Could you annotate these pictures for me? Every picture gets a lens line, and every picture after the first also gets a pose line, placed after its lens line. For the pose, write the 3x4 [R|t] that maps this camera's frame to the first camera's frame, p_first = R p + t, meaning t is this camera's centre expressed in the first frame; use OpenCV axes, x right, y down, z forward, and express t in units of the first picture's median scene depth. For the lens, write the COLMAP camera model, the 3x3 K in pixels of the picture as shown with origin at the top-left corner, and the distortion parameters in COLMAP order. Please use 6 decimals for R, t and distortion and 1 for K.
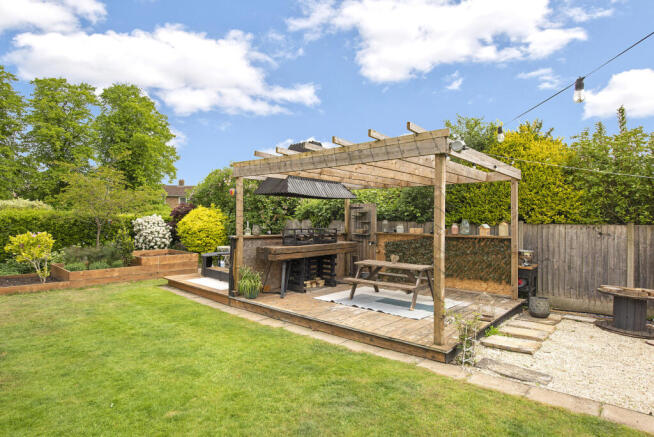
lens RADIAL K [[359.5, 0, 327.0], [0, 359.5, 218.5], [0, 0, 1]] dist [-0.000614, -0.000210]
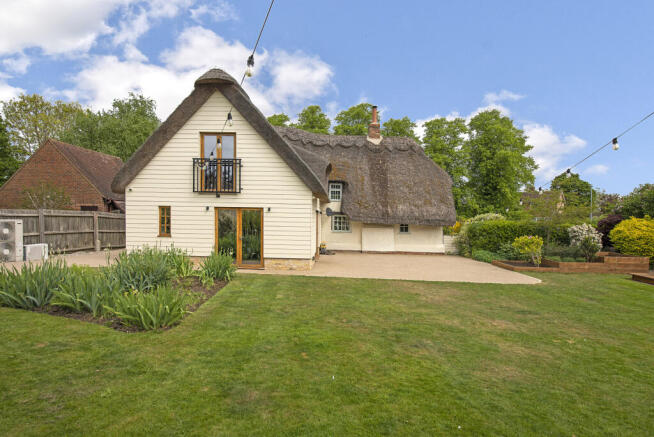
lens RADIAL K [[340.6, 0, 327.0], [0, 340.6, 218.5], [0, 0, 1]] dist [-0.000448, -0.000194]
pose [[0.645676, 0.000450, -0.763611, -0.115250], [-0.007337, 0.999957, -0.005614, -0.013046], [0.763576, 0.009227, 0.645652, -0.368211]]
